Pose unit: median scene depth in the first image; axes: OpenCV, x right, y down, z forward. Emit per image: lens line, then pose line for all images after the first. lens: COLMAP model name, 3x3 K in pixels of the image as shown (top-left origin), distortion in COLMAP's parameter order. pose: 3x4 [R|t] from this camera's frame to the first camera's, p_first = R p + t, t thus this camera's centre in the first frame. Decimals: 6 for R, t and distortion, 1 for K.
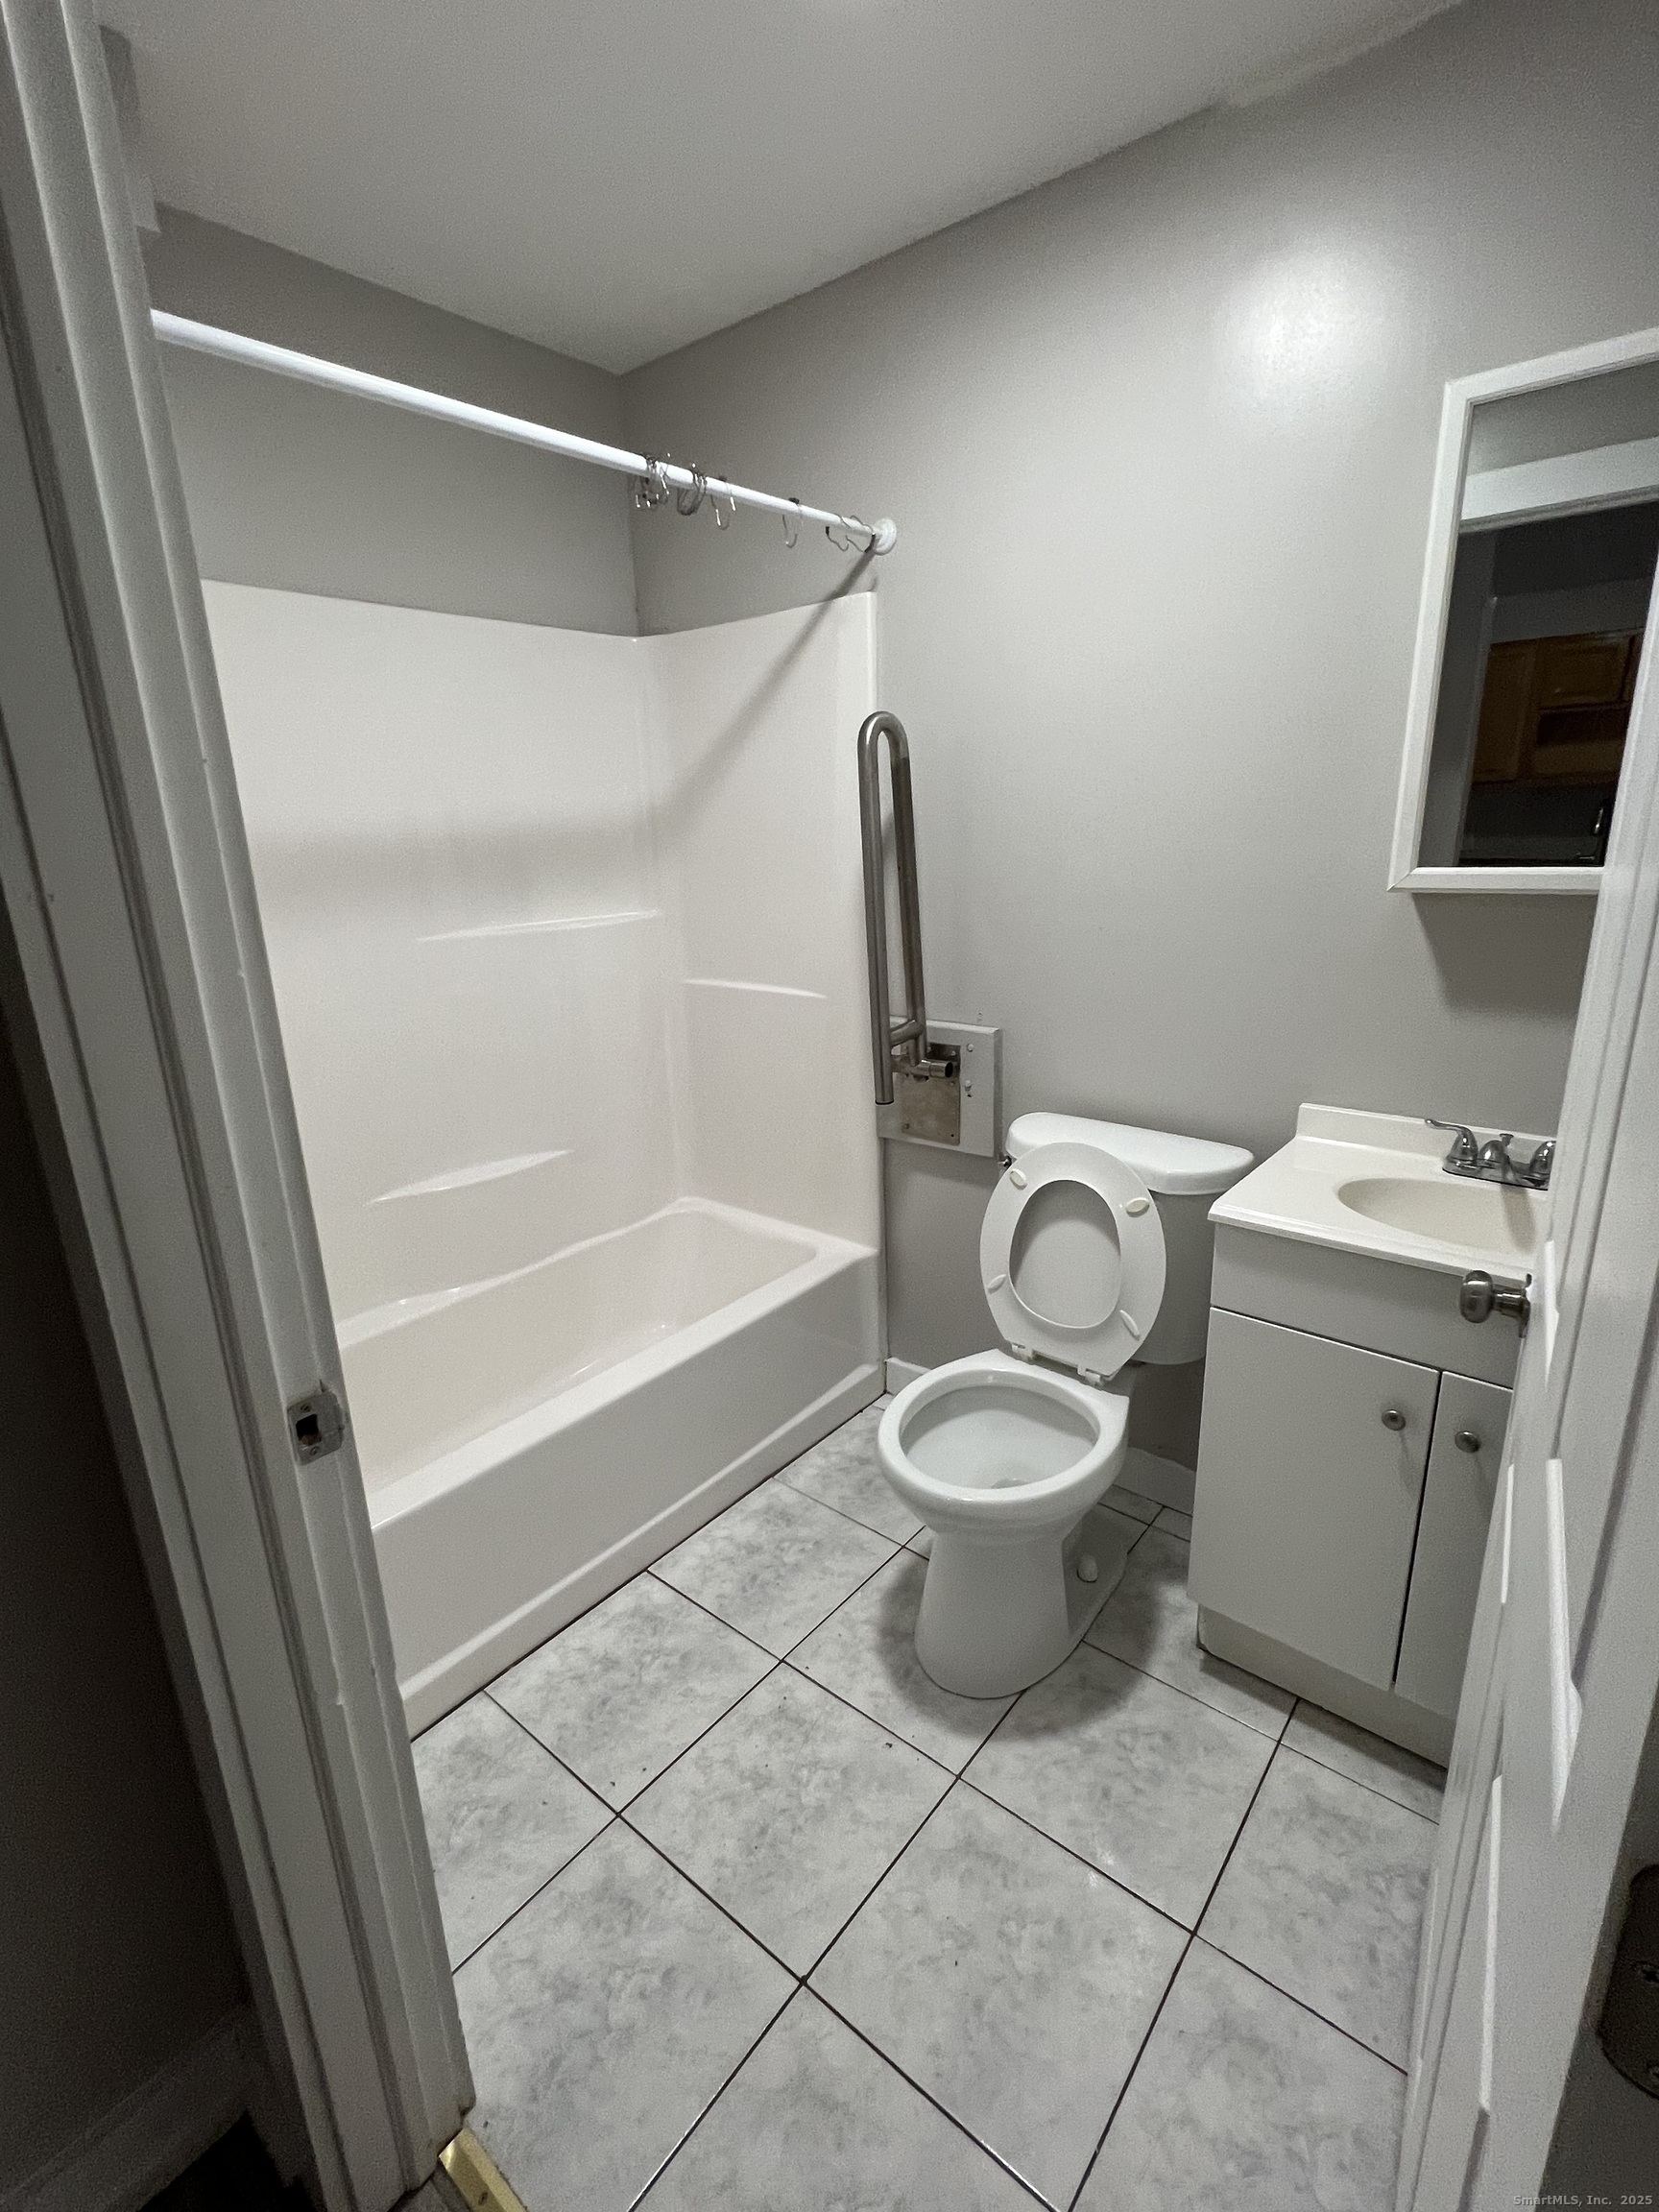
lens RADIAL K [[1015.3, 0, 824.3], [0, 1015.3, 1121.1], [0, 0, 1]] dist [-0.004932, 0.001070]
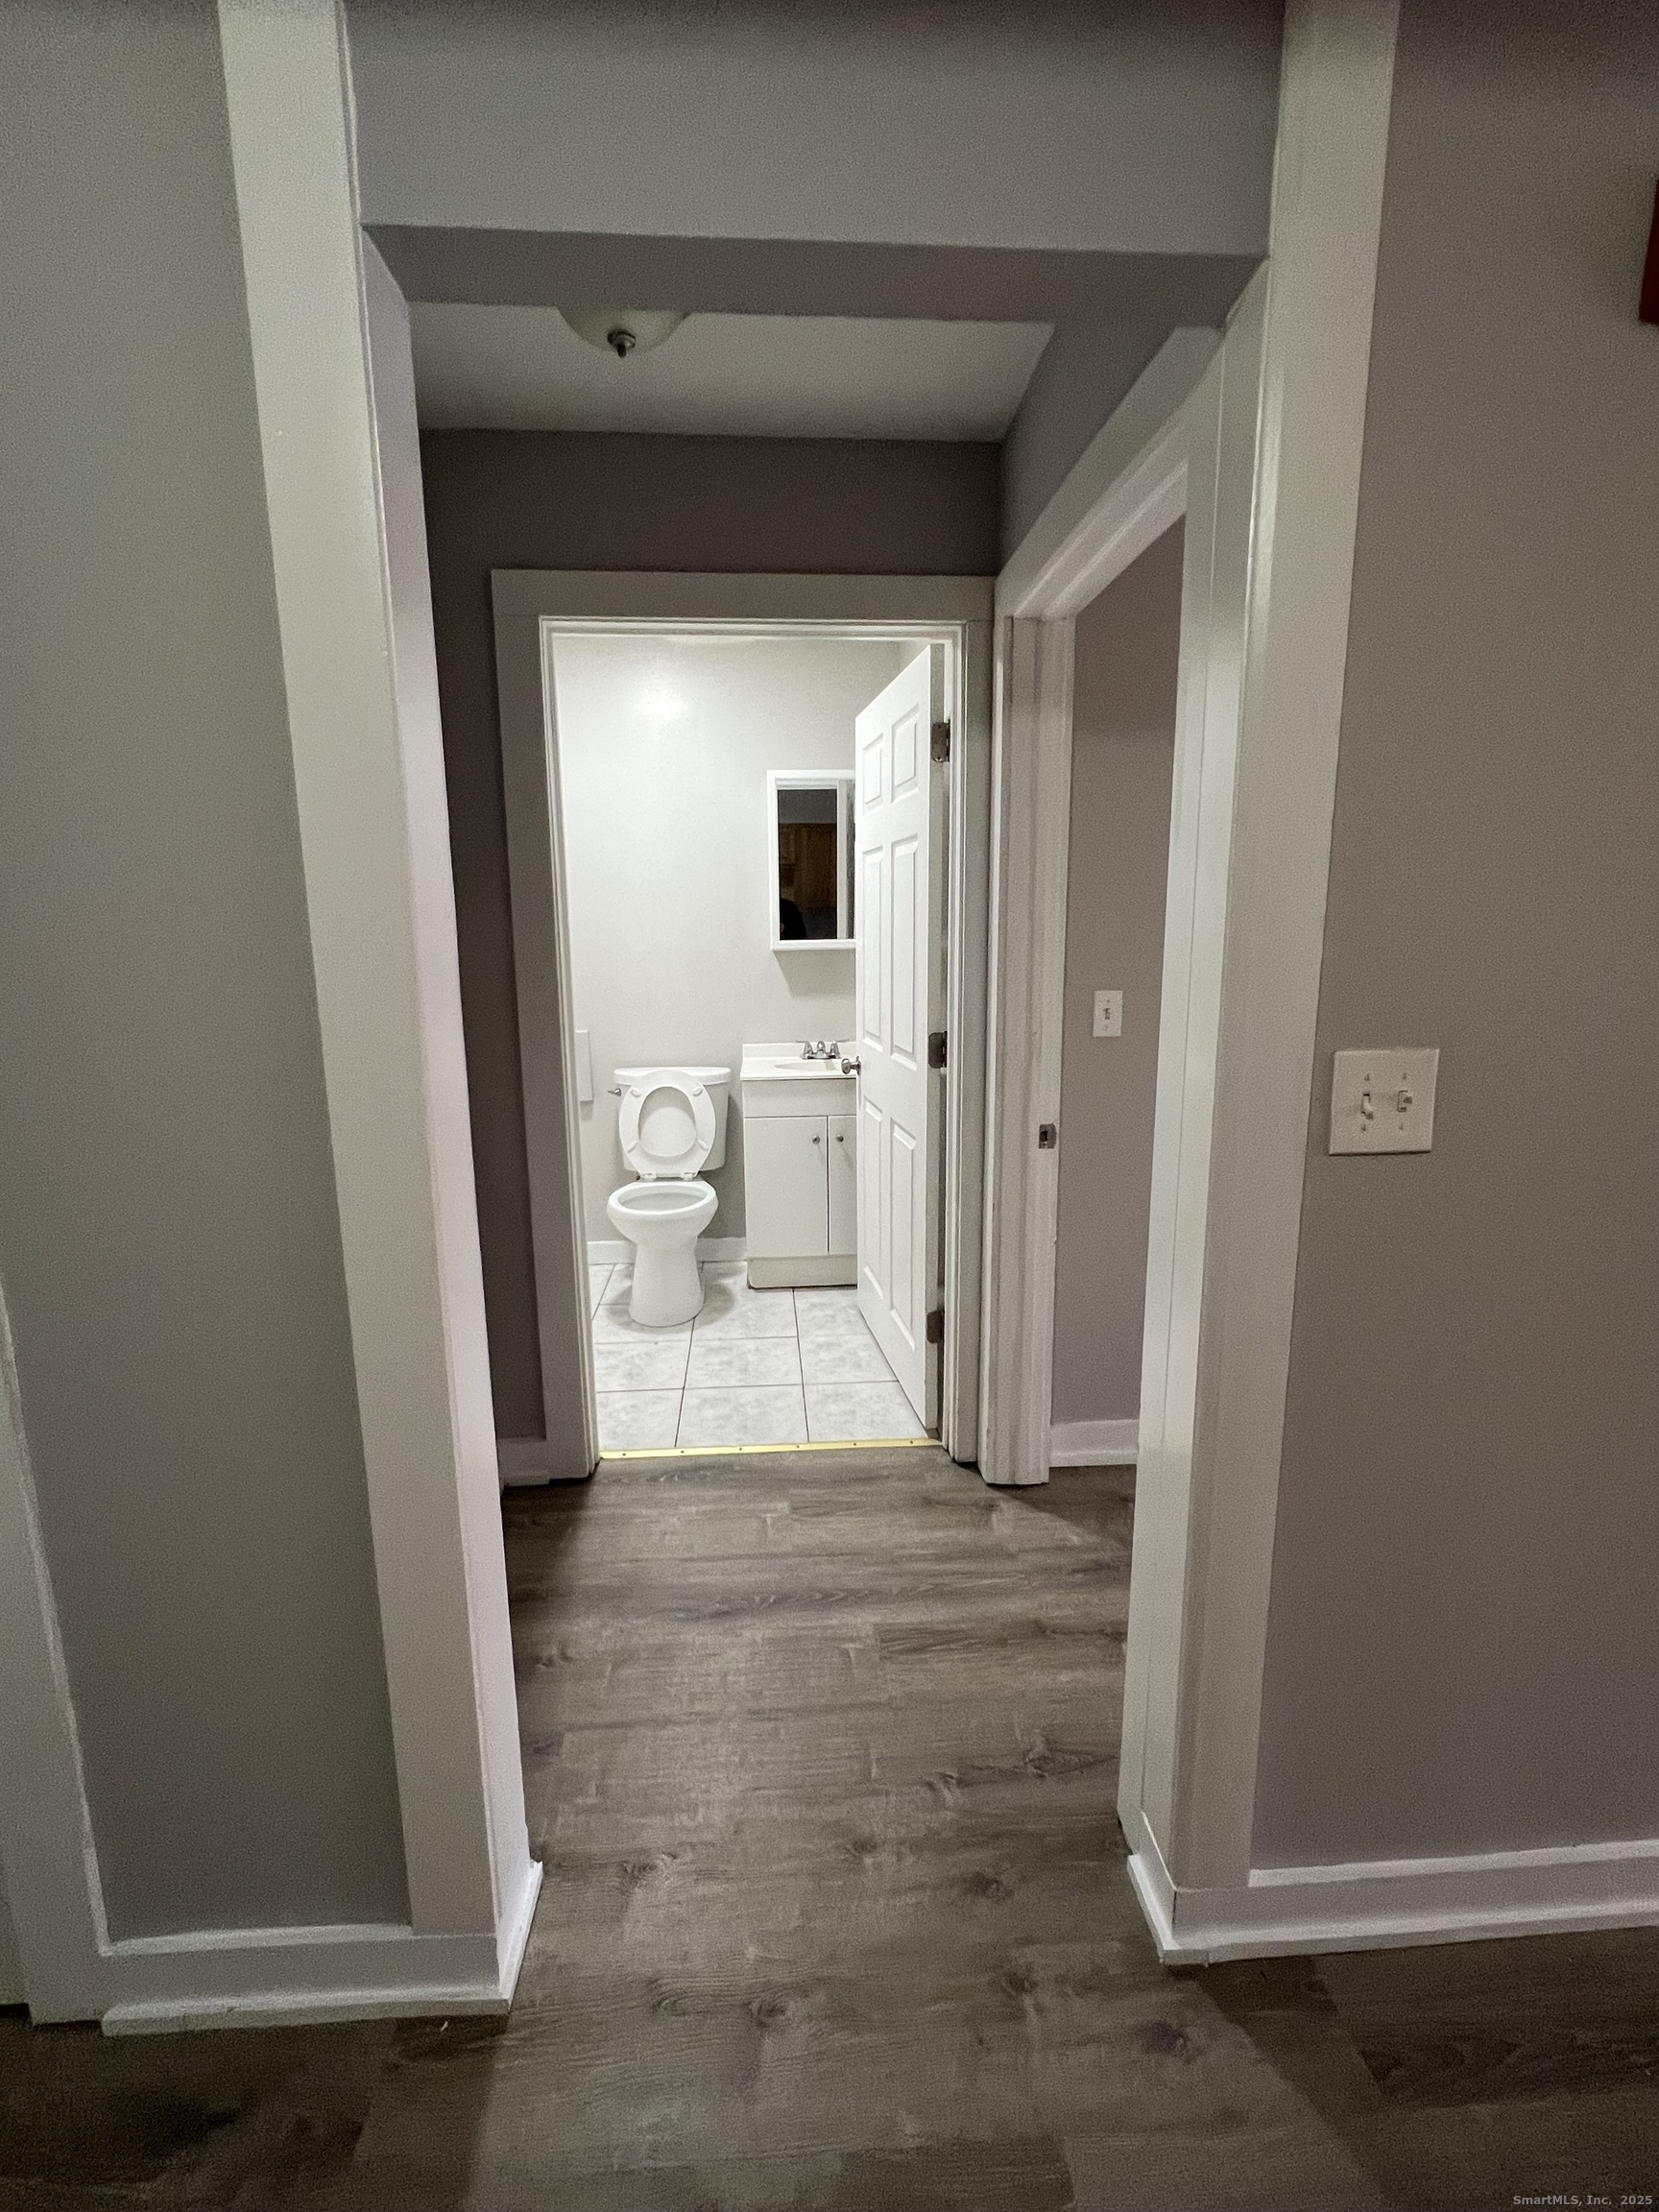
lens RADIAL K [[1015.3, 0, 824.7], [0, 1015.3, 1094.7], [0, 0, 1]] dist [-0.004932, 0.001070]
pose [[0.728039, -0.093638, 0.679111, -1.061666], [0.179388, 0.982132, -0.056892, 0.280360], [-0.661649, 0.163243, 0.731828, -0.870382]]
